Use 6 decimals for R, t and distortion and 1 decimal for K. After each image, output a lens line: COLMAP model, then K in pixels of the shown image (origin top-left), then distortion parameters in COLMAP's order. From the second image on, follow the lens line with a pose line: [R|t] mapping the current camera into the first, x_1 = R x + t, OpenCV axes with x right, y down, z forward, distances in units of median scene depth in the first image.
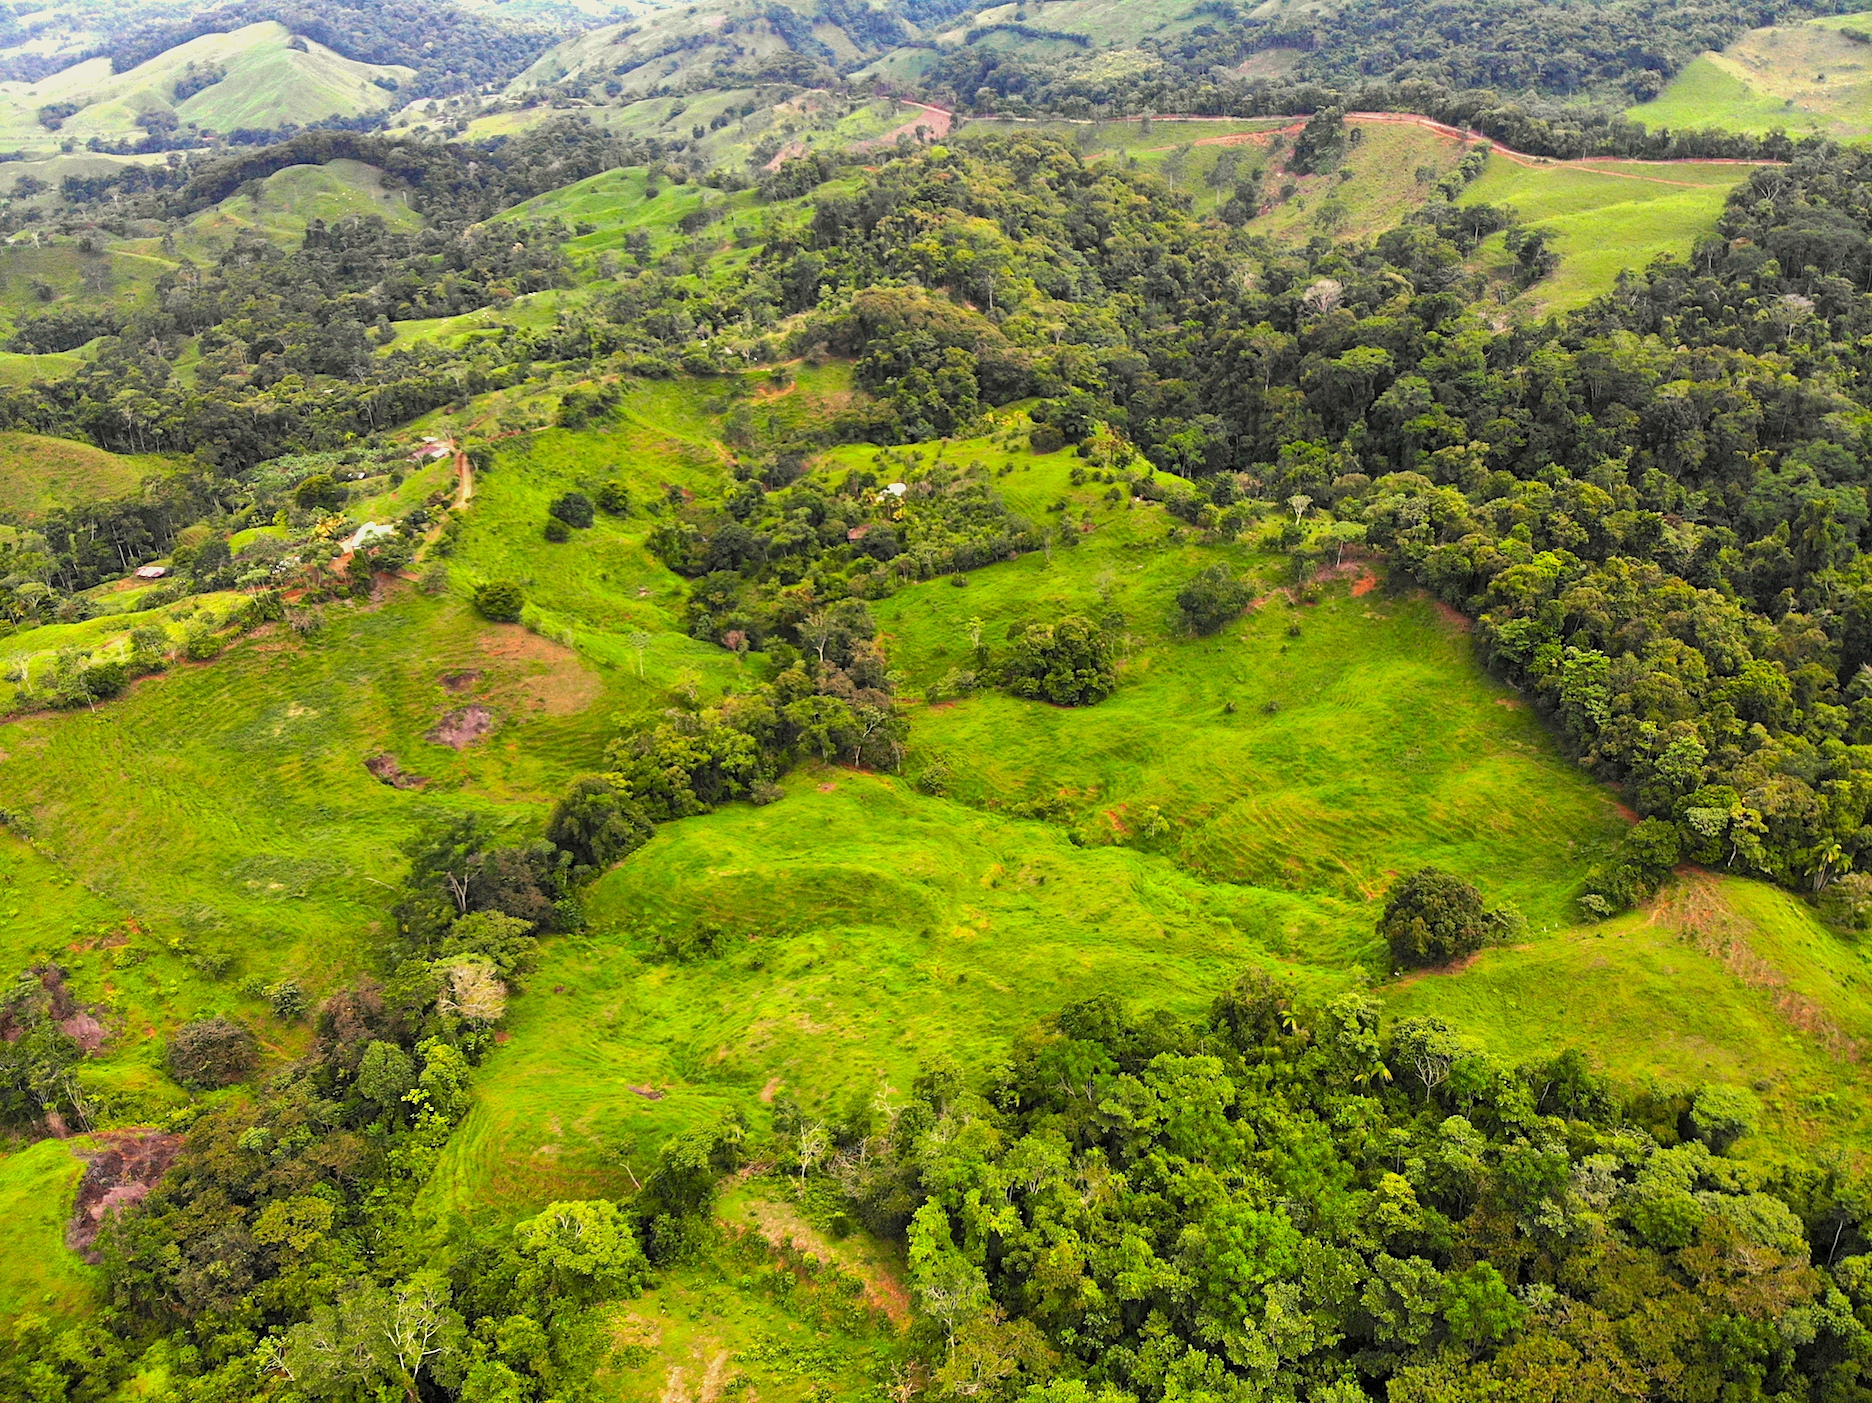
lens RADIAL K [[1345.2, 0, 936.0], [0, 1345.2, 701.5], [0, 0, 1]] dist [0.004392, -0.093271]
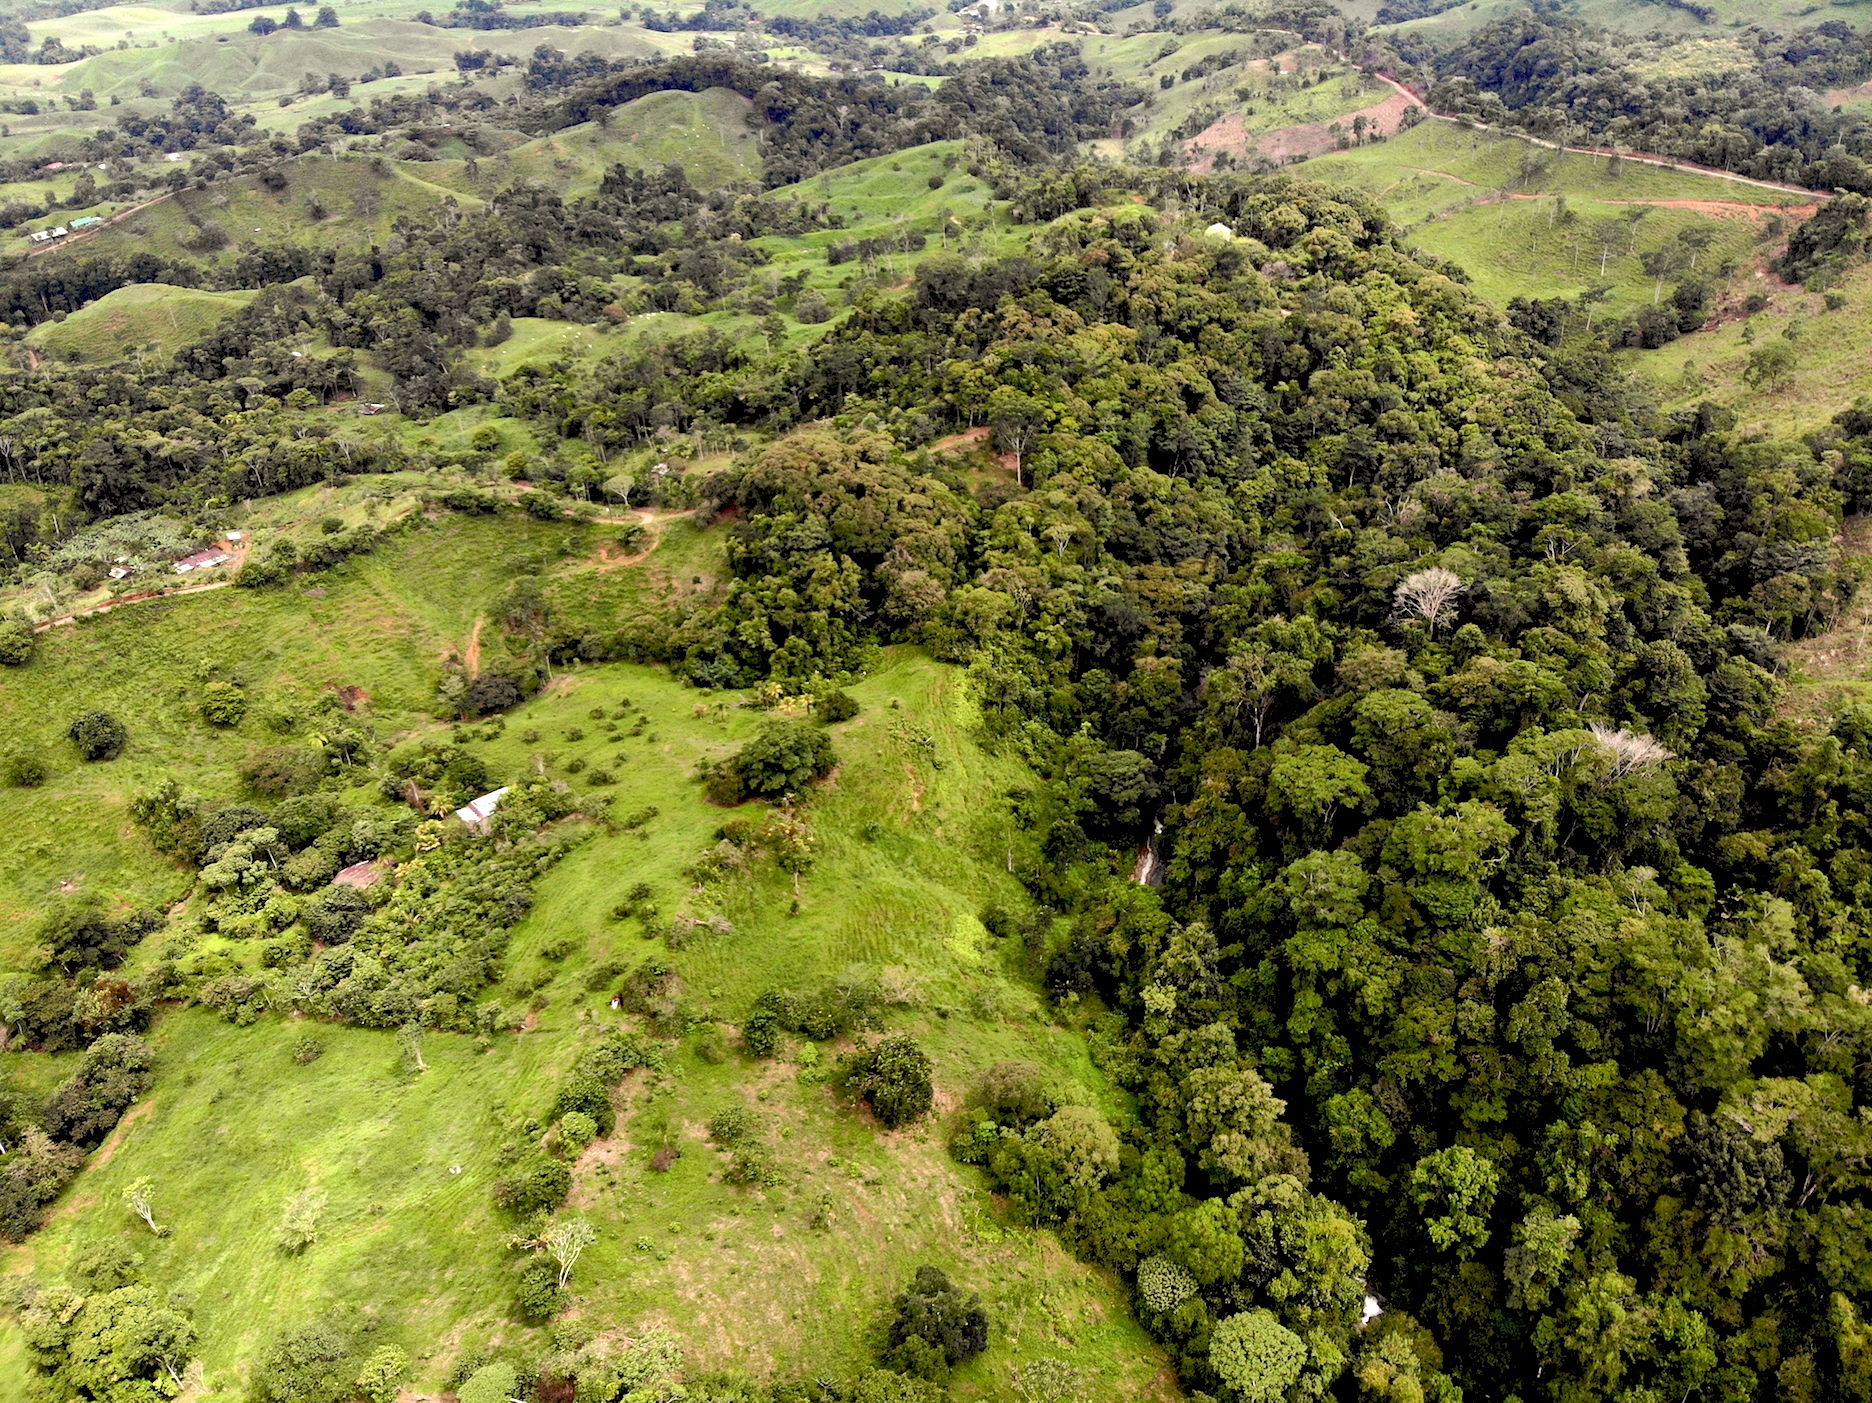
lens RADIAL K [[1345.2, 0, 936.0], [0, 1345.2, 701.5], [0, 0, 1]] dist [0.004392, -0.093271]
pose [[0.885025, 0.268002, -0.380666, 0.182572], [-0.240150, 0.963307, 0.119868, -0.150078], [0.398823, -0.014670, 0.916911, 0.196461]]
